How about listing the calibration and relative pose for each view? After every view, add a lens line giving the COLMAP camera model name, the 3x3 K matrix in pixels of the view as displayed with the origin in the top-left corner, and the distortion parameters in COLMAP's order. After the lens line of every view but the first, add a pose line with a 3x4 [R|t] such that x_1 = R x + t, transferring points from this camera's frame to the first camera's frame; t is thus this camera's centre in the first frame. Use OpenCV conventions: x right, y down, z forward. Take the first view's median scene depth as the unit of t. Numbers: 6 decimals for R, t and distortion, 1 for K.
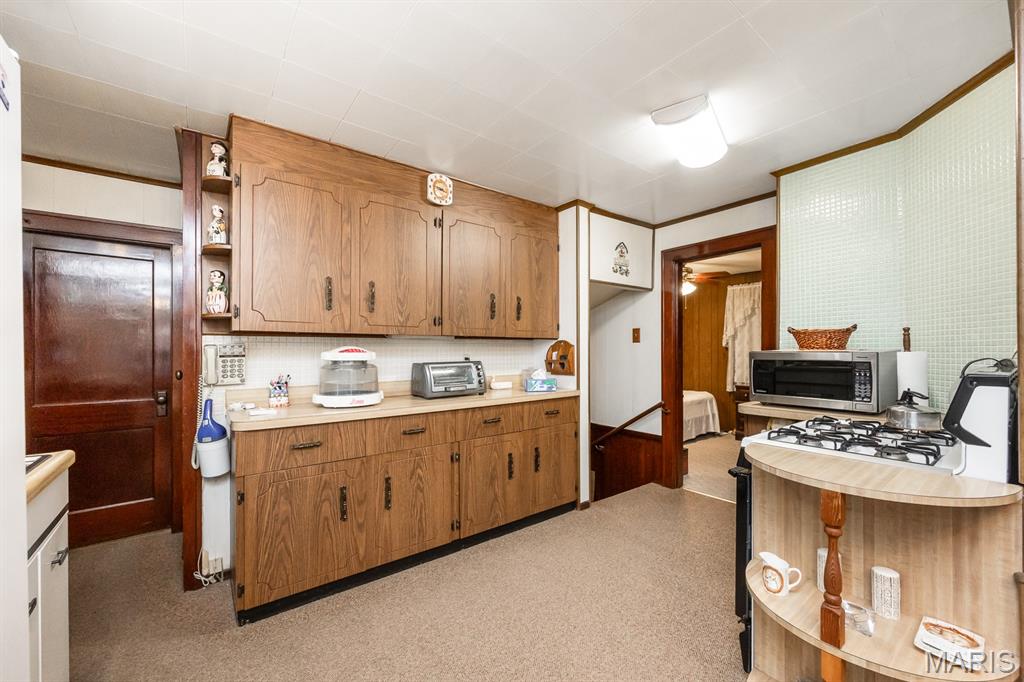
lens RADIAL K [[395.2, 0, 509.5], [0, 395.2, 347.0], [0, 0, 1]] dist [-0.001462, -0.000074]
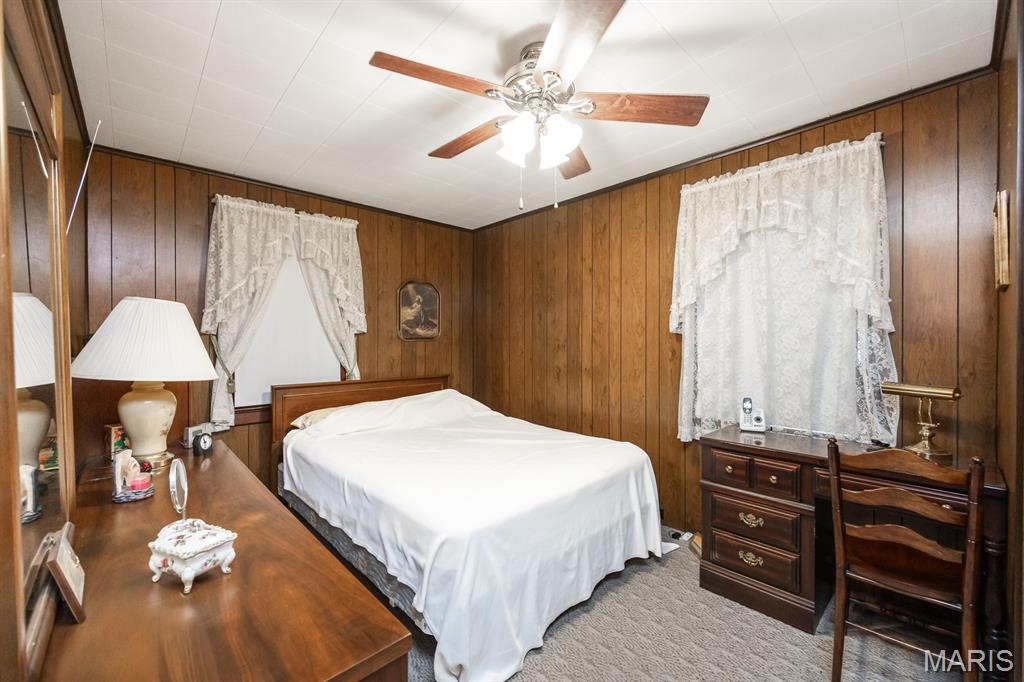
lens RADIAL K [[395.2, 0, 513.9], [0, 395.2, 347.3], [0, 0, 1]] dist [-0.001462, -0.000074]
pose [[0.994492, -0.001612, 0.104800, 0.336718], [0.000182, 0.999907, 0.013652, 0.009729], [-0.104812, -0.013558, 0.994400, 0.610991]]
